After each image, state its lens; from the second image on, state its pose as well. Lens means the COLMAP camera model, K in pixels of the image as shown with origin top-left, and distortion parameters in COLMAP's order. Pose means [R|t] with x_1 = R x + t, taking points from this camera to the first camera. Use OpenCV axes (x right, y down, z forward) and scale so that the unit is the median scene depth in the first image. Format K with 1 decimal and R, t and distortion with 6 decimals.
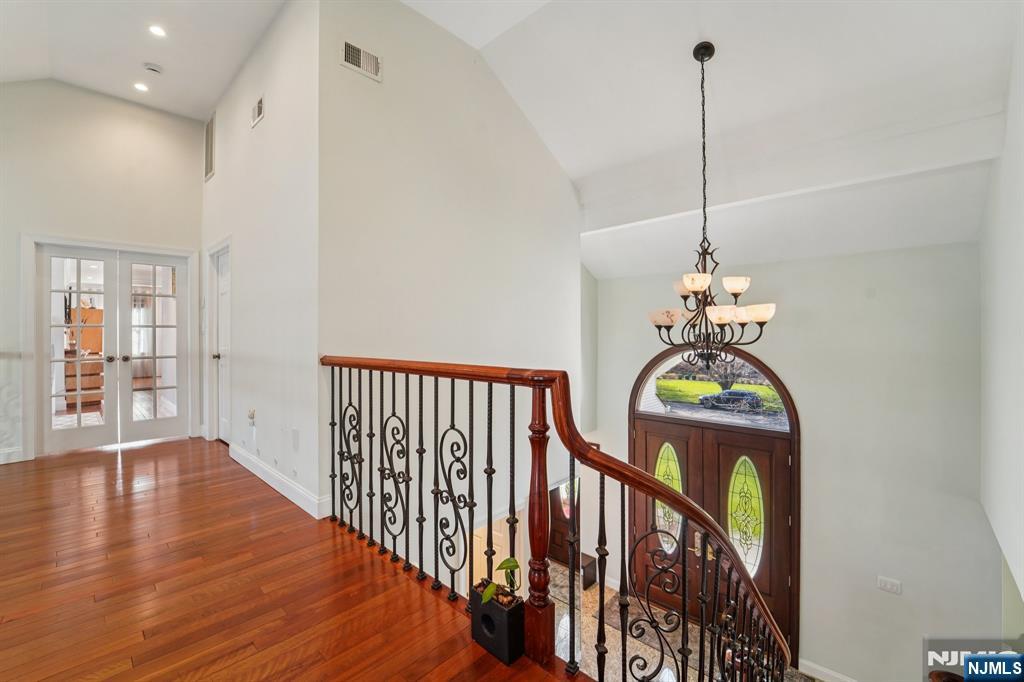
lens RADIAL K [[422.8, 0, 510.3], [0, 422.8, 336.3], [0, 0, 1]] dist [-0.024216, 0.000090]
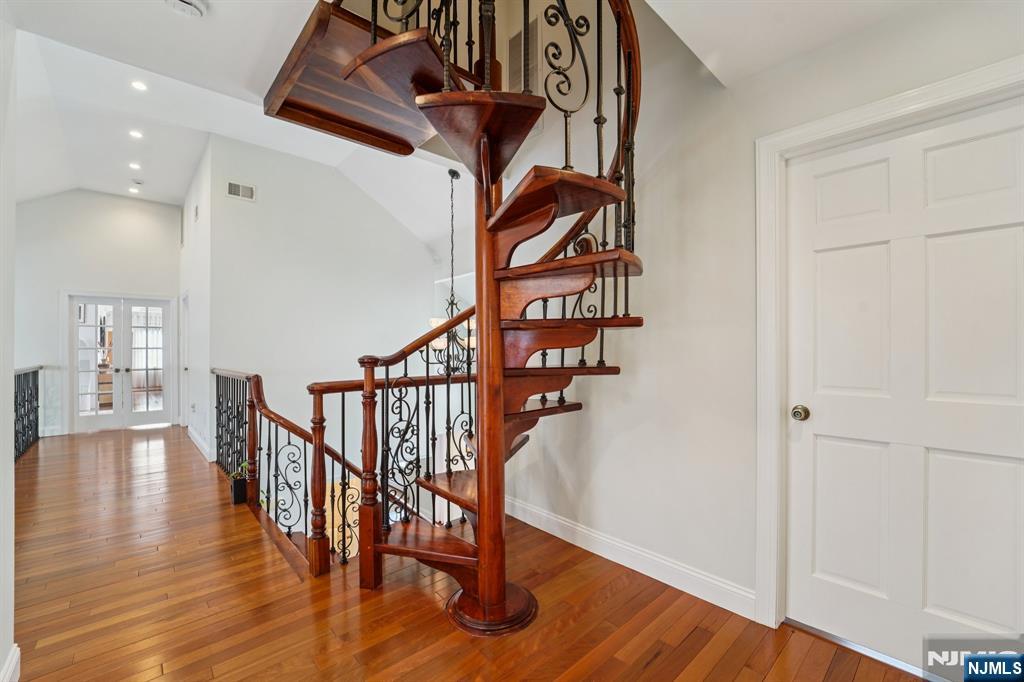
lens RADIAL K [[423.1, 0, 512.2], [0, 423.1, 350.4], [0, 0, 1]] dist [-0.023503, -0.000109]
pose [[0.997461, -0.000029, -0.071211, 0.556792], [0.000032, 1.000000, 0.000050, -0.017003], [0.071211, -0.000052, 0.997461, -0.388137]]
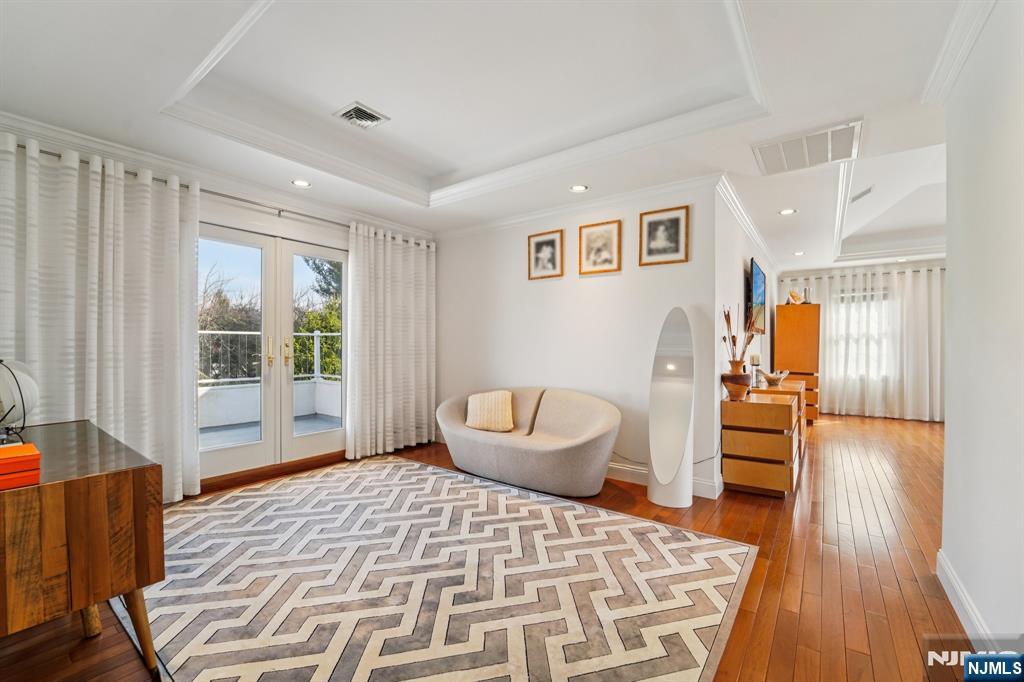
lens RADIAL K [[422.8, 0, 510.3], [0, 422.8, 336.3], [0, 0, 1]] dist [-0.024216, 0.000090]
pose [[0.107020, -0.018711, -0.994081, -0.930247], [-0.009803, 0.999754, -0.019874, 0.001506], [0.994209, 0.011872, 0.106811, 1.057349]]
